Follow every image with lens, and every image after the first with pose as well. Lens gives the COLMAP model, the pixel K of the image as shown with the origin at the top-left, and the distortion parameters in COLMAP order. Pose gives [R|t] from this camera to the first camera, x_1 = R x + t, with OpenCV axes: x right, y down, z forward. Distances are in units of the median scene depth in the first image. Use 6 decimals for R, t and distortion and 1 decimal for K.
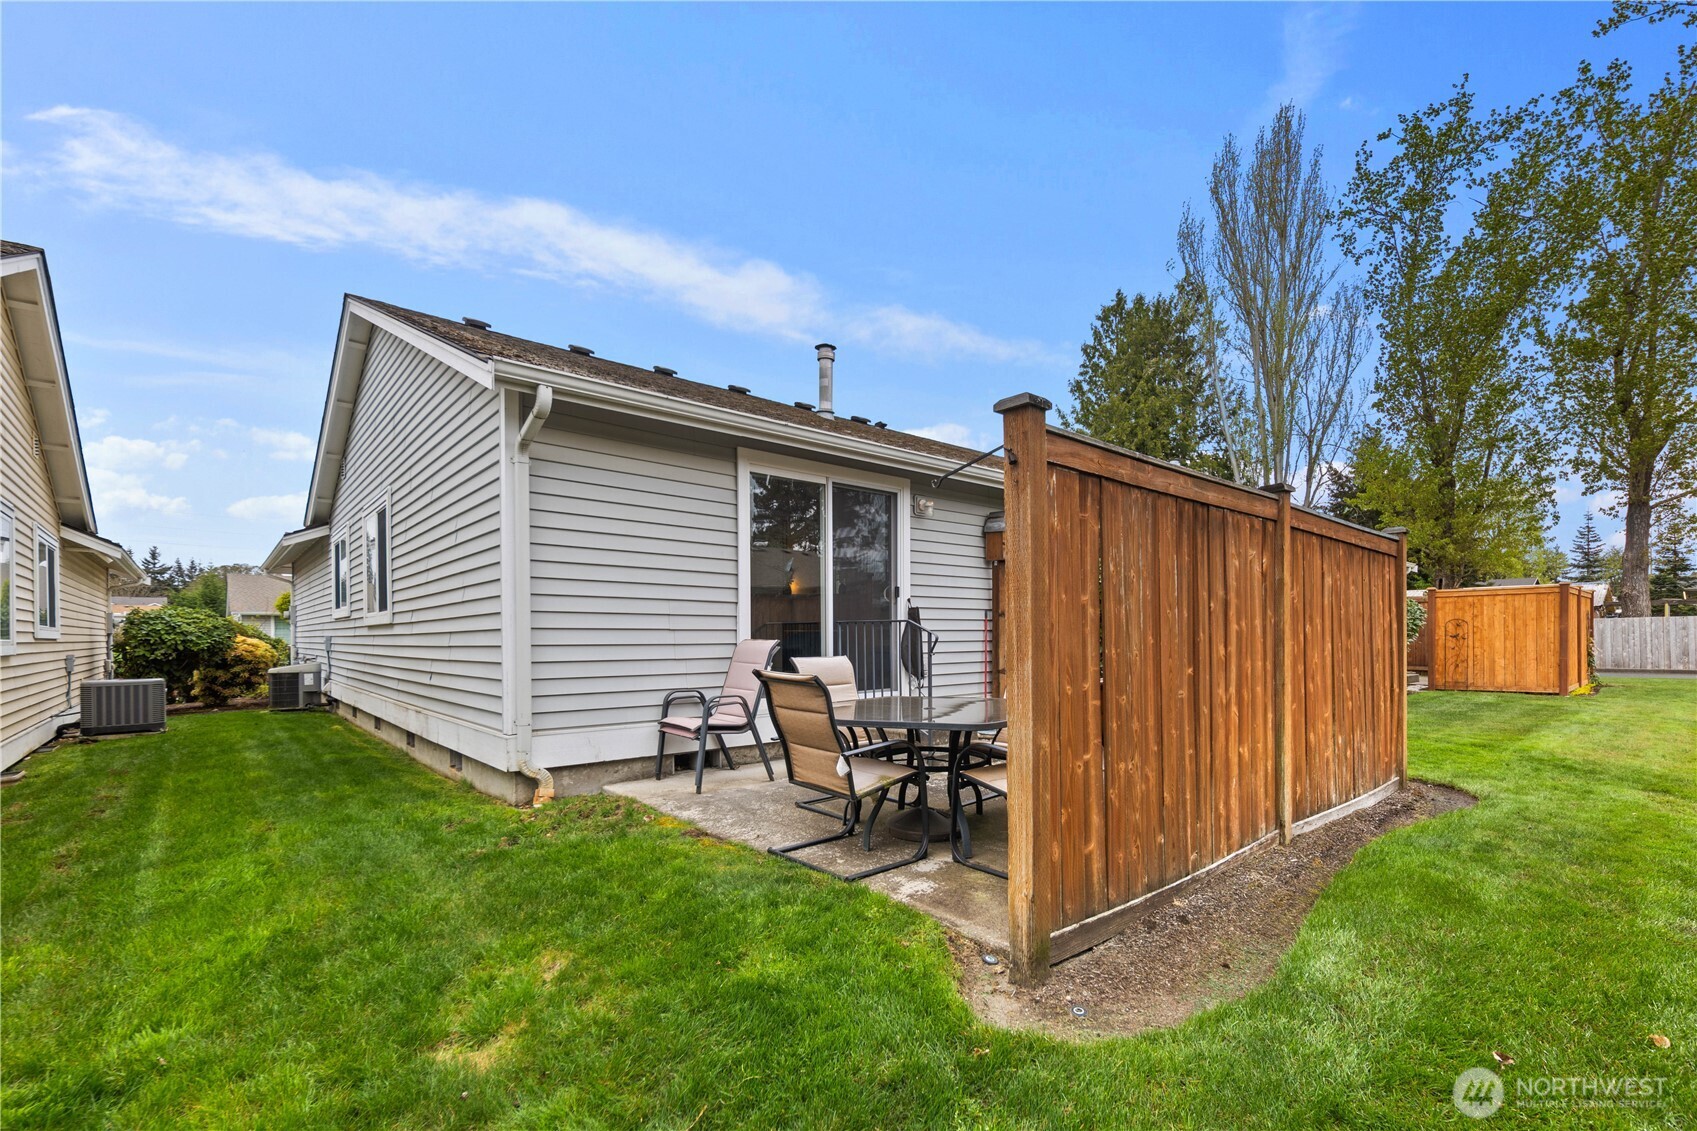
lens RADIAL K [[765.5, 0, 849.0], [0, 765.5, 648.4], [0, 0, 1]] dist [-0.011588, -0.000245]
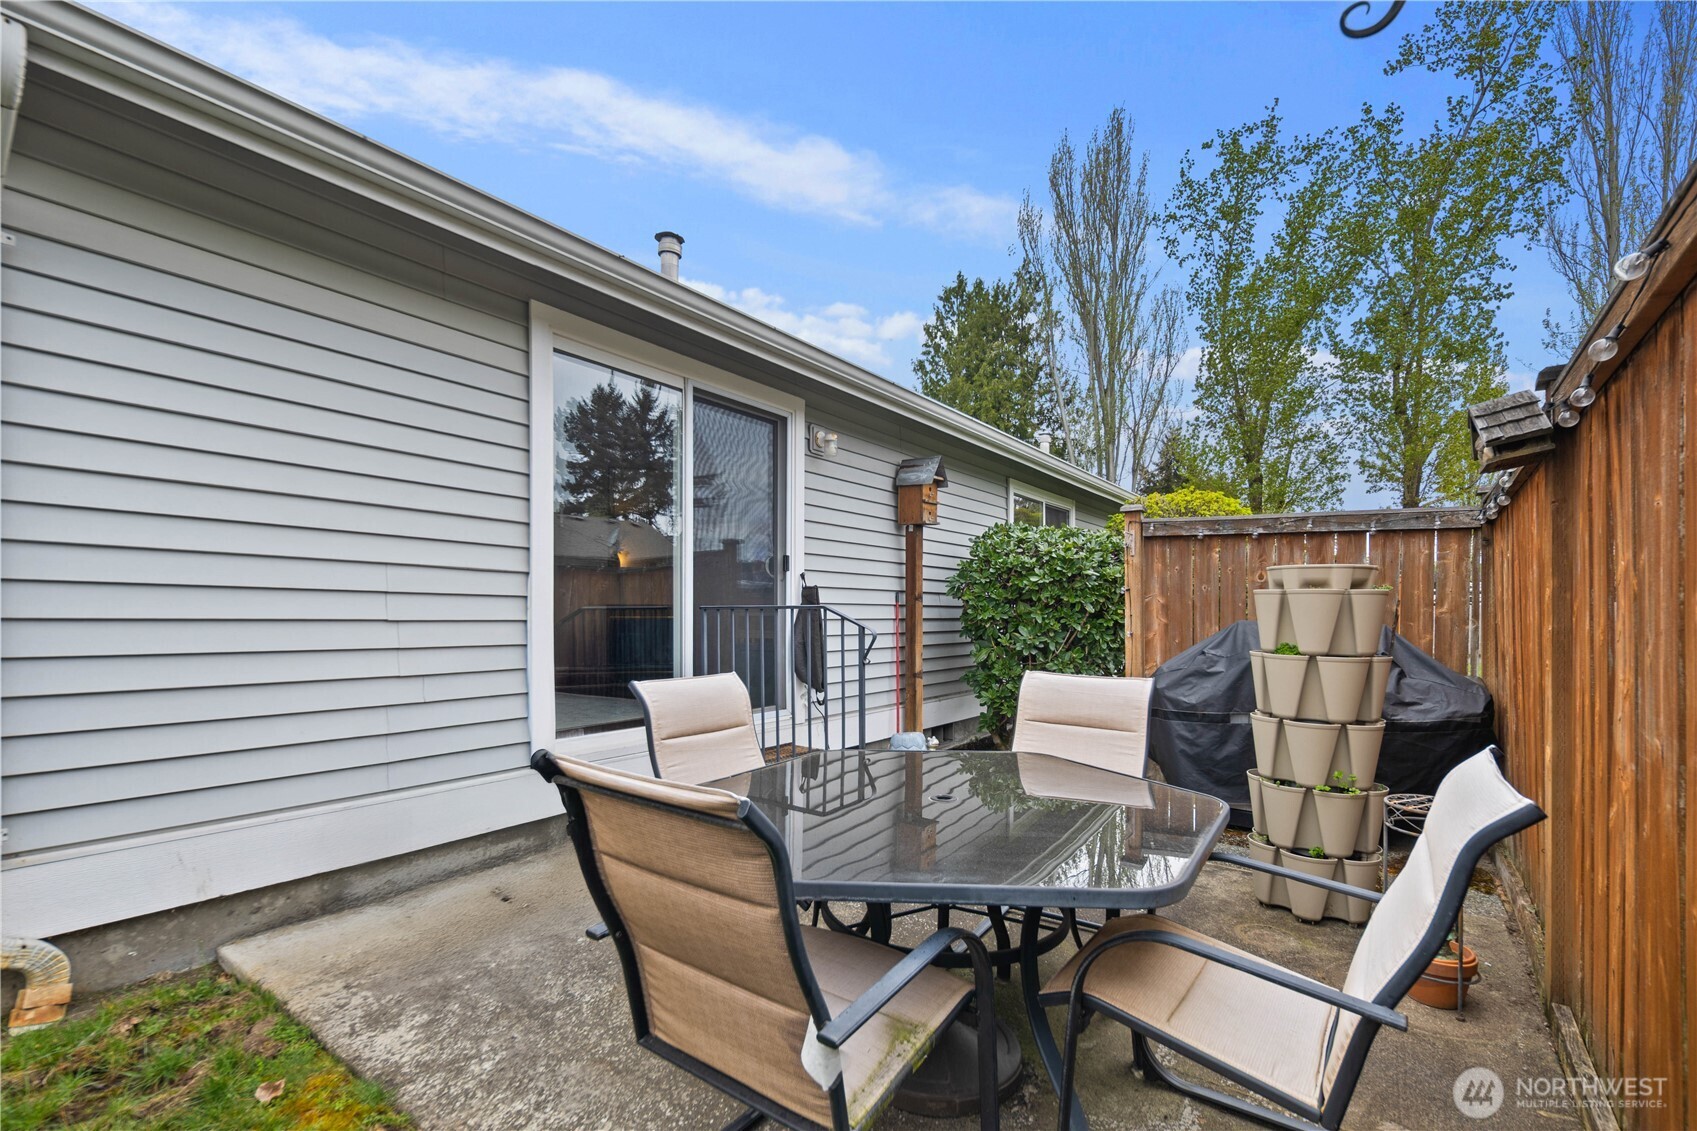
lens RADIAL K [[755.4, 0, 854.8], [0, 755.4, 620.6], [0, 0, 1]] dist [-0.000321, -0.001204]
pose [[0.972356, 0.005069, 0.233448, -0.010065], [-0.002542, 0.999935, -0.011122, -0.004546], [-0.233489, 0.010221, 0.972306, 0.098833]]
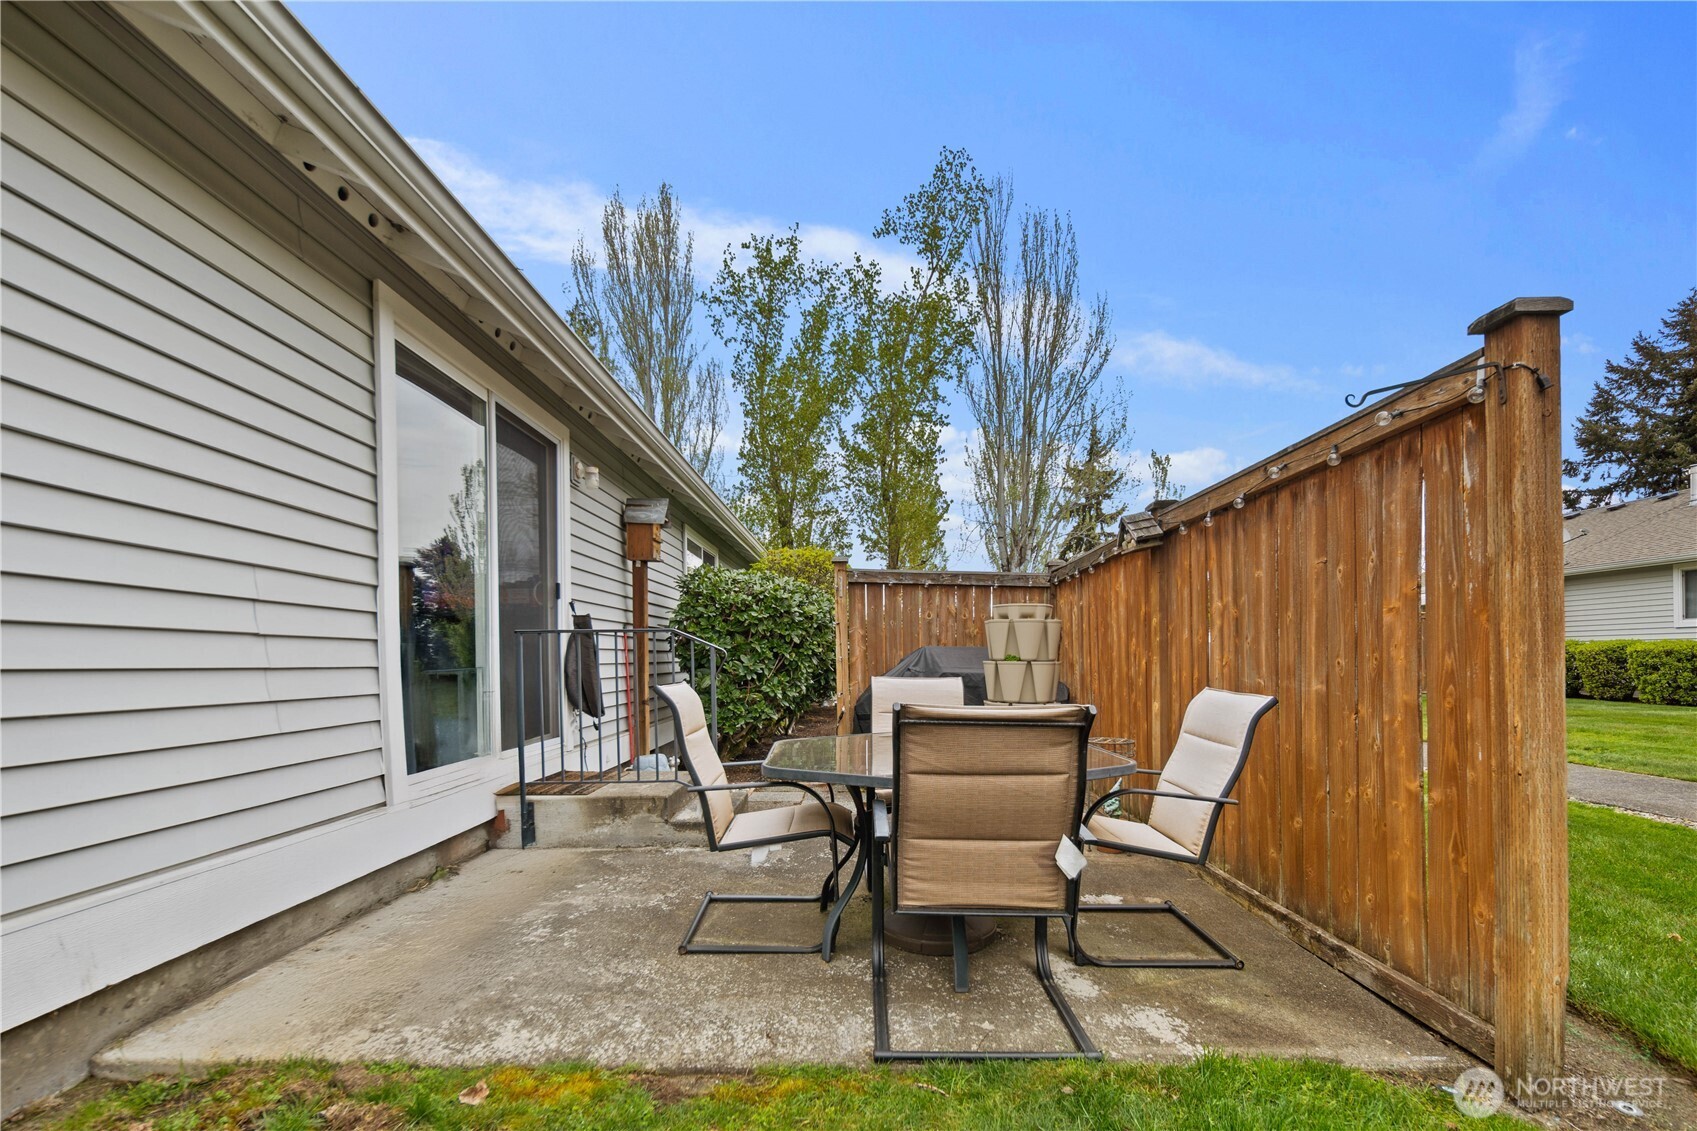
lens RADIAL K [[738.4, 0, 857.2], [0, 738.4, 674.8], [0, 0, 1]] dist [-0.002145, -0.000775]
pose [[0.651254, -0.017582, 0.758656, -0.077642], [0.020028, 0.999782, 0.005978, 0.000725], [-0.758595, 0.011302, 0.651464, 0.109724]]
